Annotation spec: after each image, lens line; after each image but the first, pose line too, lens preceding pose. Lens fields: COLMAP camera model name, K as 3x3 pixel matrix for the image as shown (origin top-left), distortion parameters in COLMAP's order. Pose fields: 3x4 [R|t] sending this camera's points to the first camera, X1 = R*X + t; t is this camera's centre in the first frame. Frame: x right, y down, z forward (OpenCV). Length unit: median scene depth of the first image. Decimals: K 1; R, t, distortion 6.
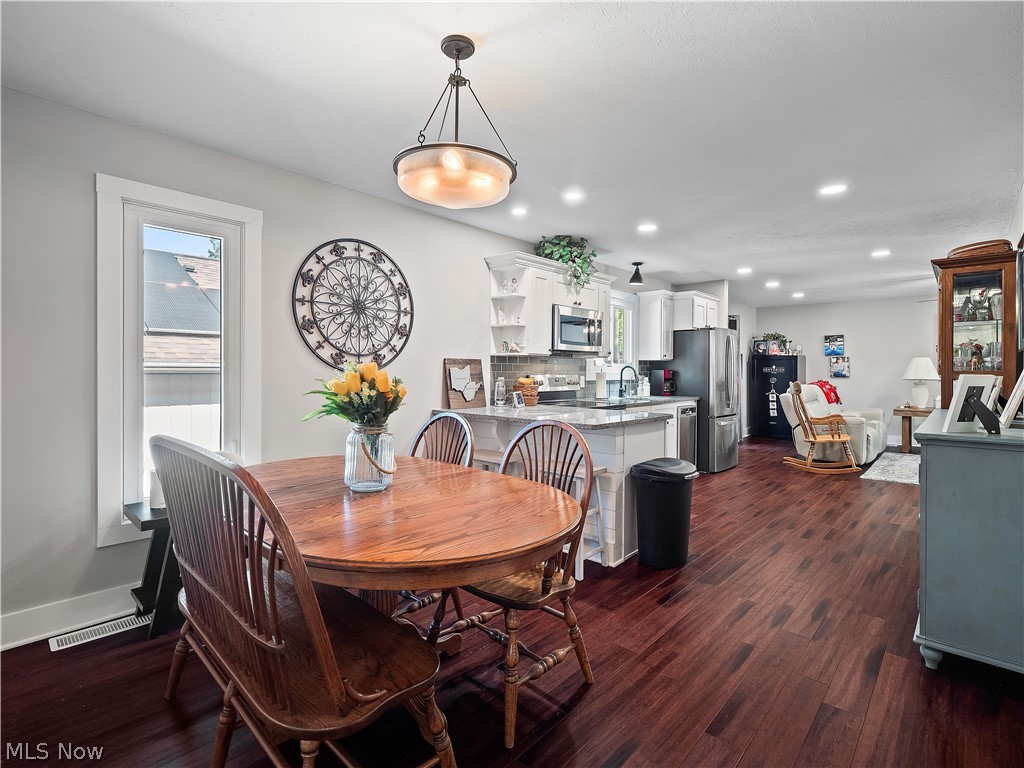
lens RADIAL K [[489.6, 0, 514.3], [0, 489.6, 372.5], [0, 0, 1]] dist [0.025751, -0.032686]
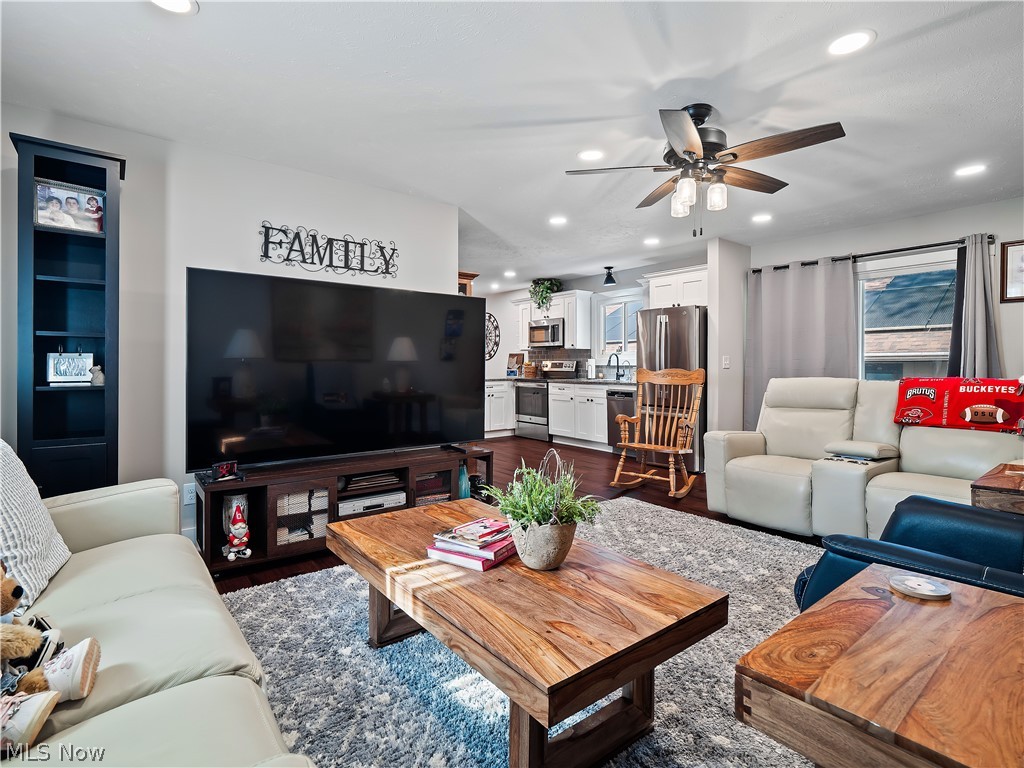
lens RADIAL K [[502.5, 0, 517.9], [0, 502.5, 366.1], [0, 0, 1]] dist [0.003198, -0.010812]
pose [[-0.146955, 0.002407, -0.989140, 2.510003], [-0.005140, 0.999982, 0.003197, 0.024400], [0.989130, 0.005554, -0.146940, 1.621369]]
